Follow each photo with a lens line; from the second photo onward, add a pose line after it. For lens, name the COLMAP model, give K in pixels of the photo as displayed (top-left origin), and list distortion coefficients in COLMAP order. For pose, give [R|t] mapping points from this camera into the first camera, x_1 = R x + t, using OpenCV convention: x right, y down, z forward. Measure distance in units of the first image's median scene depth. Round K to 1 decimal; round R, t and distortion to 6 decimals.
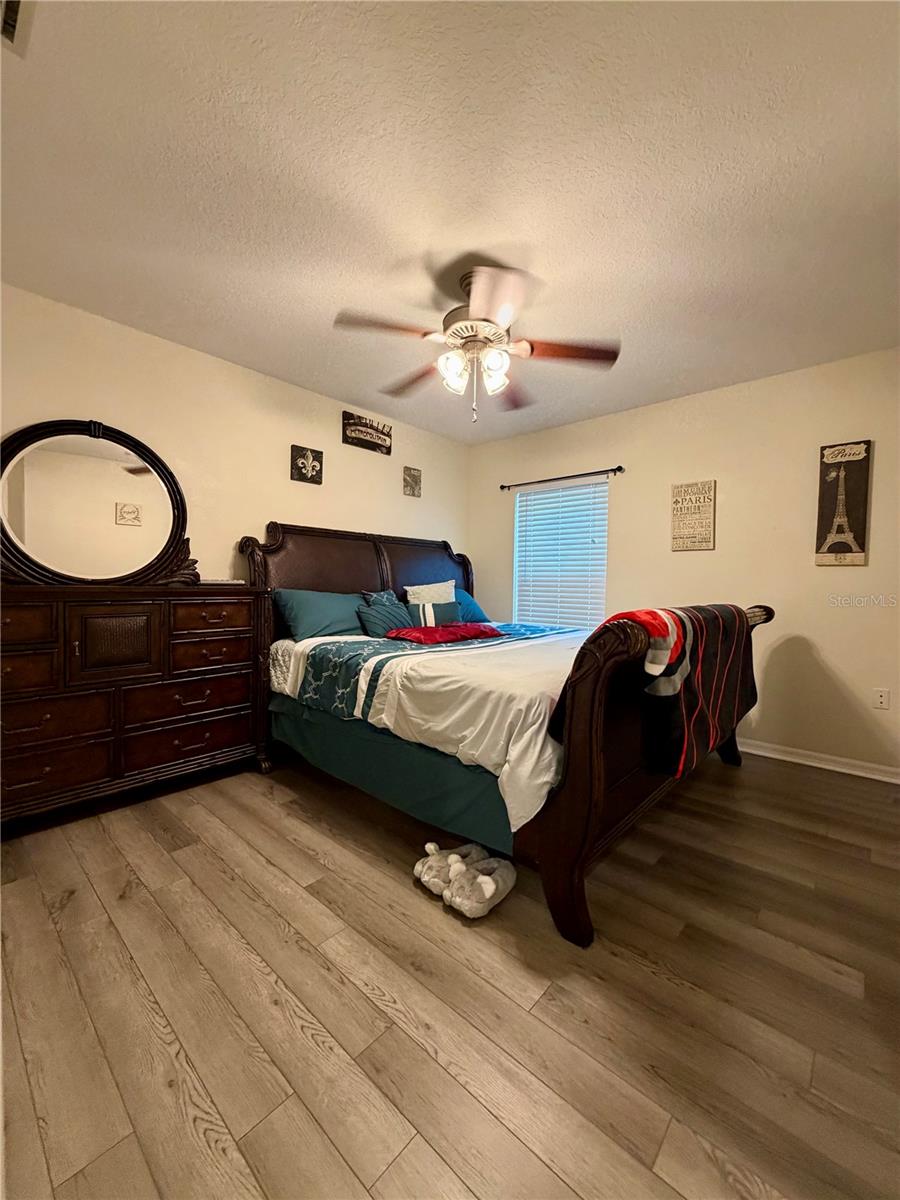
lens RADIAL K [[479.4, 0, 444.8], [0, 479.4, 595.1], [0, 0, 1]] dist [0.000365, -0.000250]
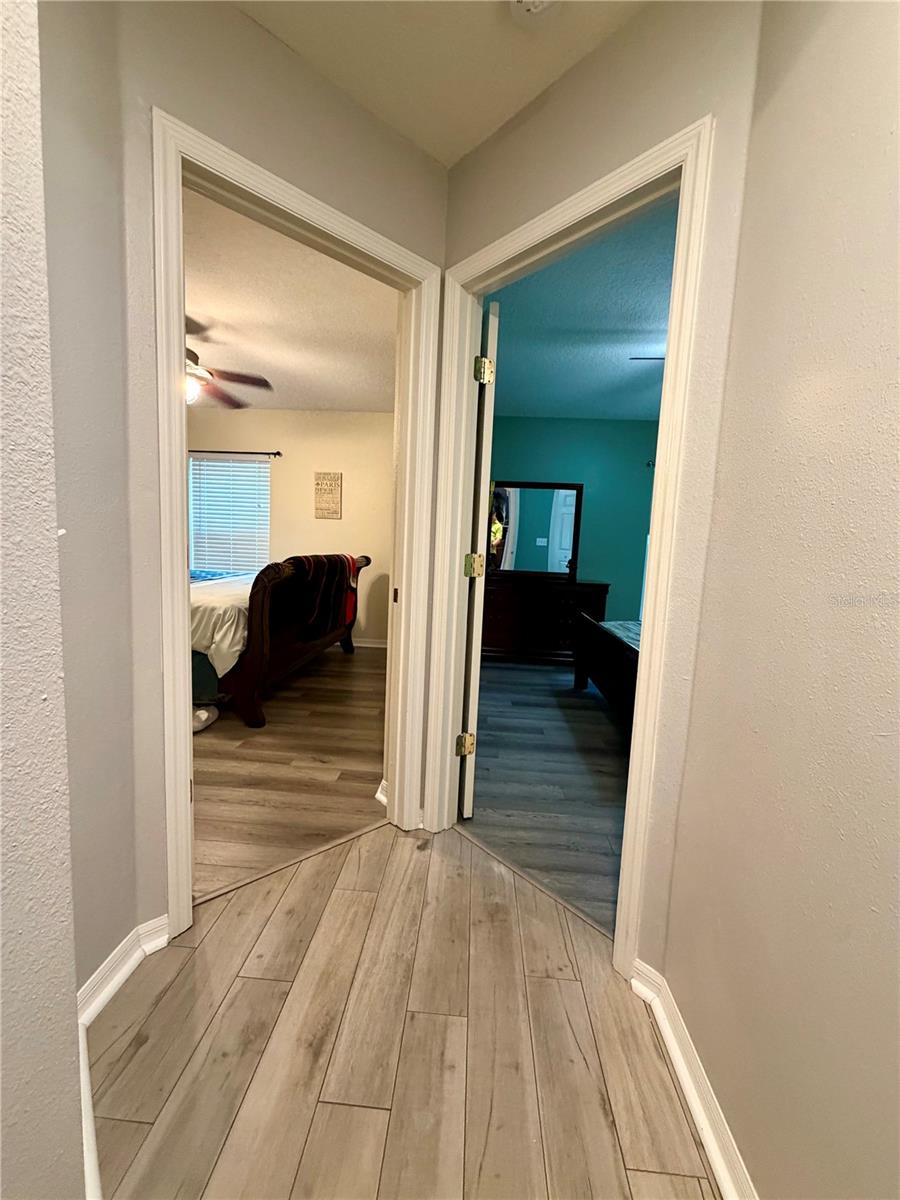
lens RADIAL K [[479.4, 0, 443.1], [0, 479.4, 595.8], [0, 0, 1]] dist [0.000365, -0.000250]
pose [[0.784105, -0.044642, 0.619021, -0.268290], [-0.018544, 0.995279, 0.095267, -0.005710], [-0.620351, -0.086178, 0.779575, -0.807958]]
